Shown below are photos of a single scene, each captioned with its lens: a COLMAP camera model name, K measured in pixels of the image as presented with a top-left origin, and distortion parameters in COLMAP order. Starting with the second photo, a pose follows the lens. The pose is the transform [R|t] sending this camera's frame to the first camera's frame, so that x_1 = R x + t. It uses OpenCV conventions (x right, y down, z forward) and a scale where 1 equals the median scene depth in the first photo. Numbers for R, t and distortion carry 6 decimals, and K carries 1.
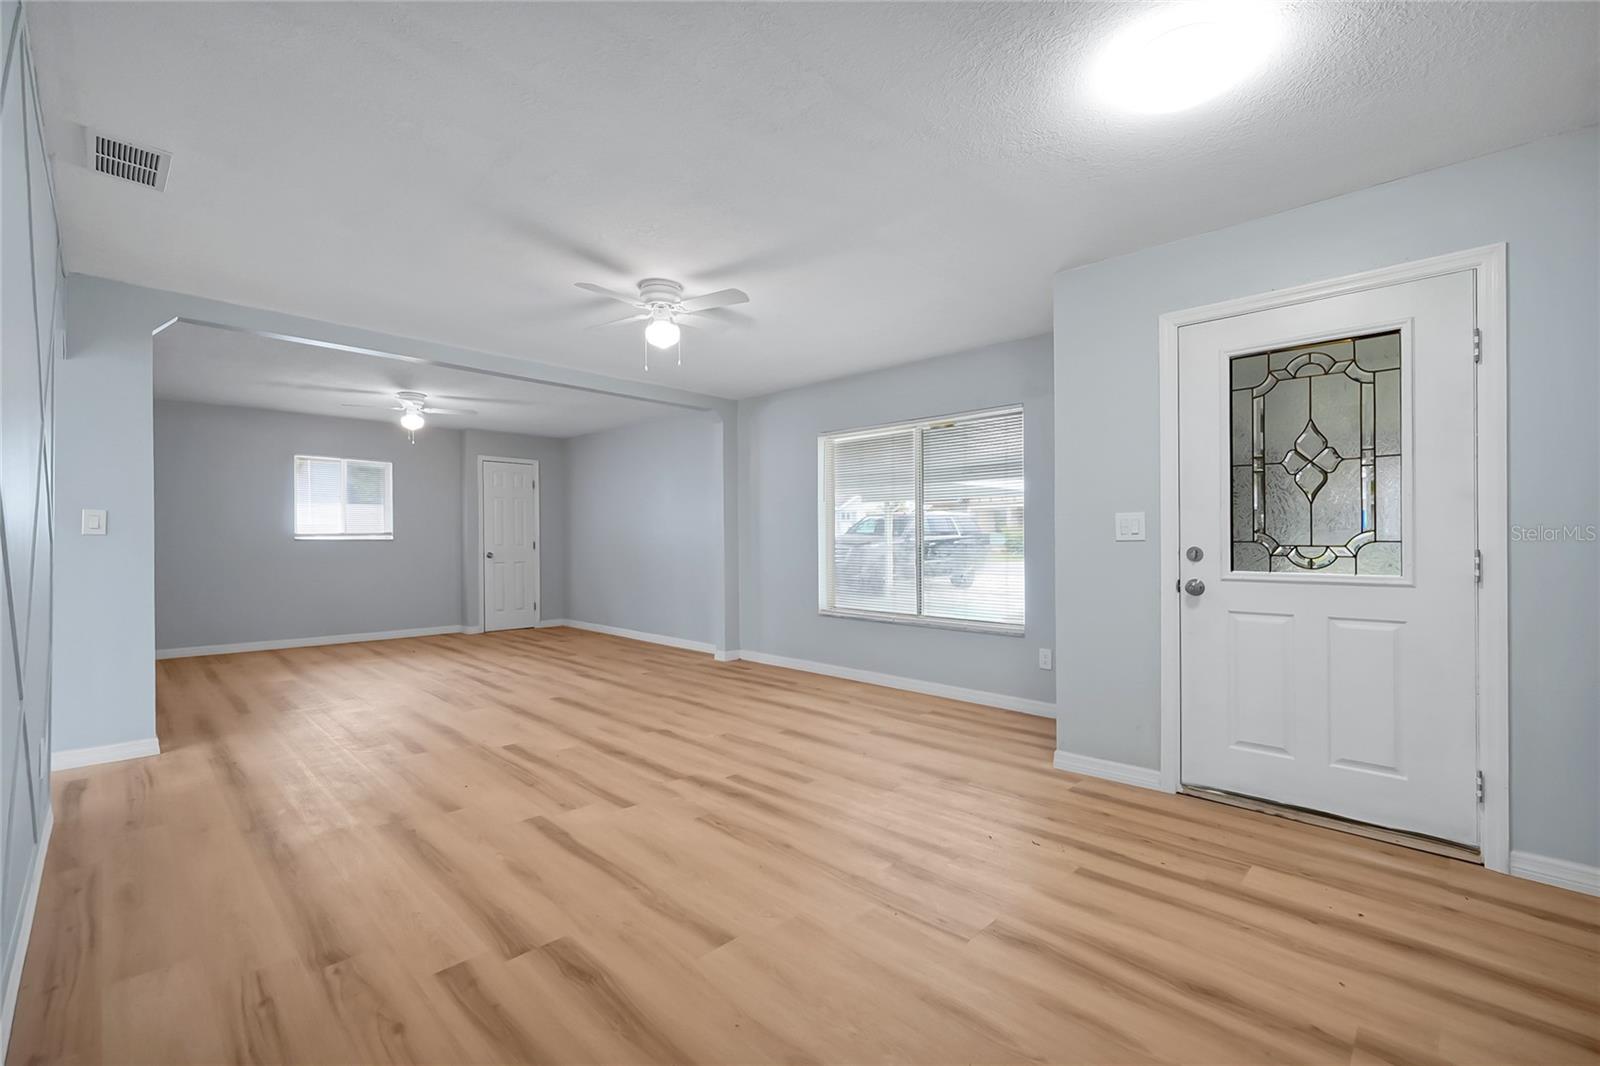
lens RADIAL K [[703.7, 0, 800.0], [0, 703.7, 533.0], [0, 0, 1]] dist [0.003175, 0.000987]
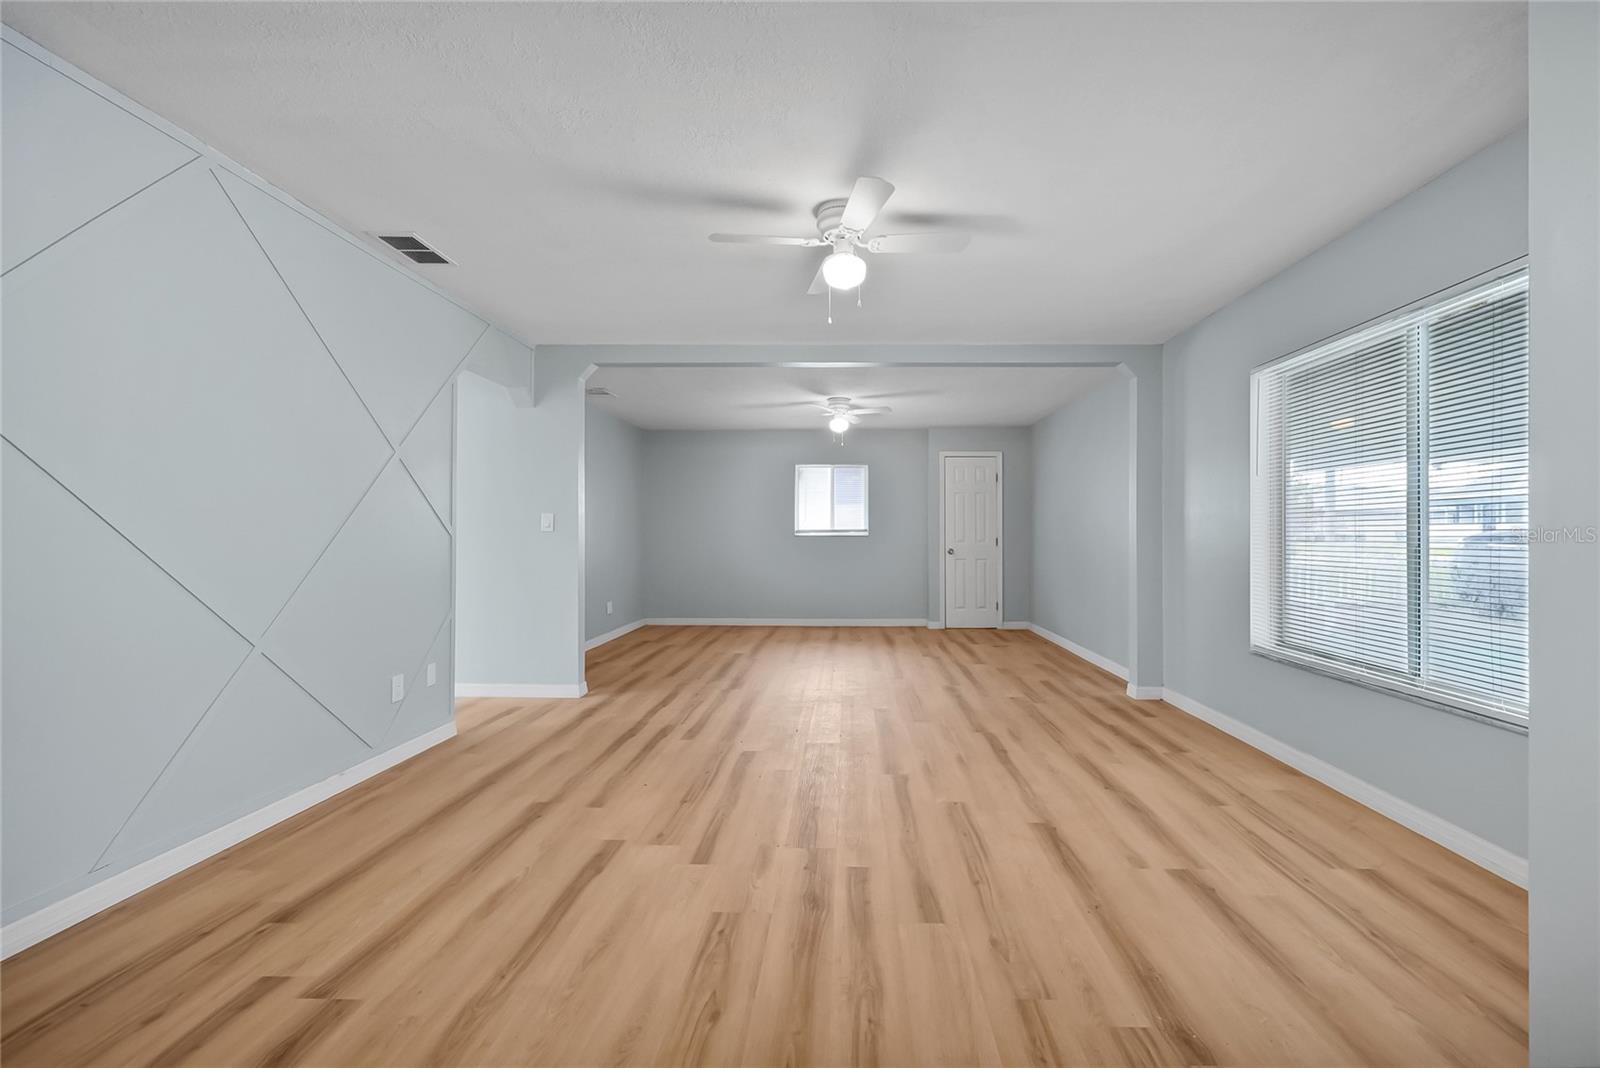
lens RADIAL K [[696.7, 0, 822.7], [0, 696.7, 531.4], [0, 0, 1]] dist [-0.001629, 0.000376]
pose [[0.680327, -0.004781, -0.732893, 0.248615], [0.006222, 0.999980, -0.000747, 0.004875], [0.732882, -0.004052, 0.680343, 0.317014]]
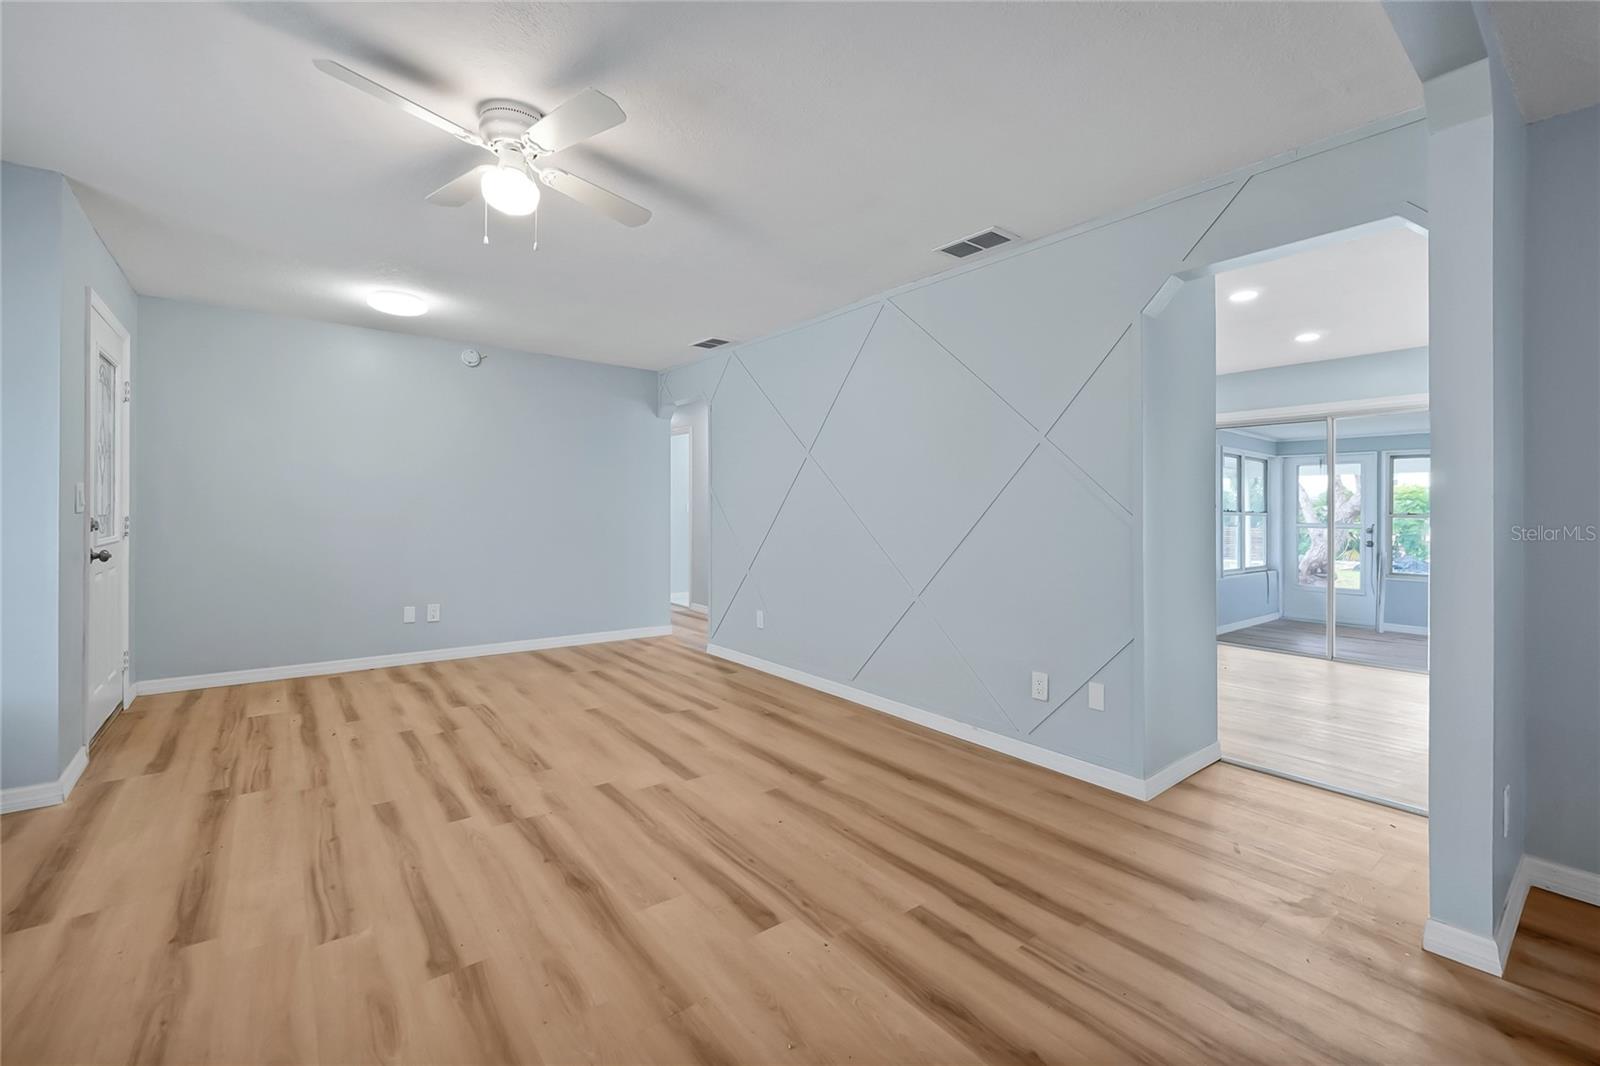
lens RADIAL K [[670.9, 0, 811.7], [0, 670.9, 524.5], [0, 0, 1]] dist [-0.000994, 0.000361]
pose [[-0.994170, -0.014435, 0.106853, -0.358447], [-0.013723, 0.999878, 0.007399, 0.003198], [-0.106947, 0.005890, -0.994247, 1.079998]]
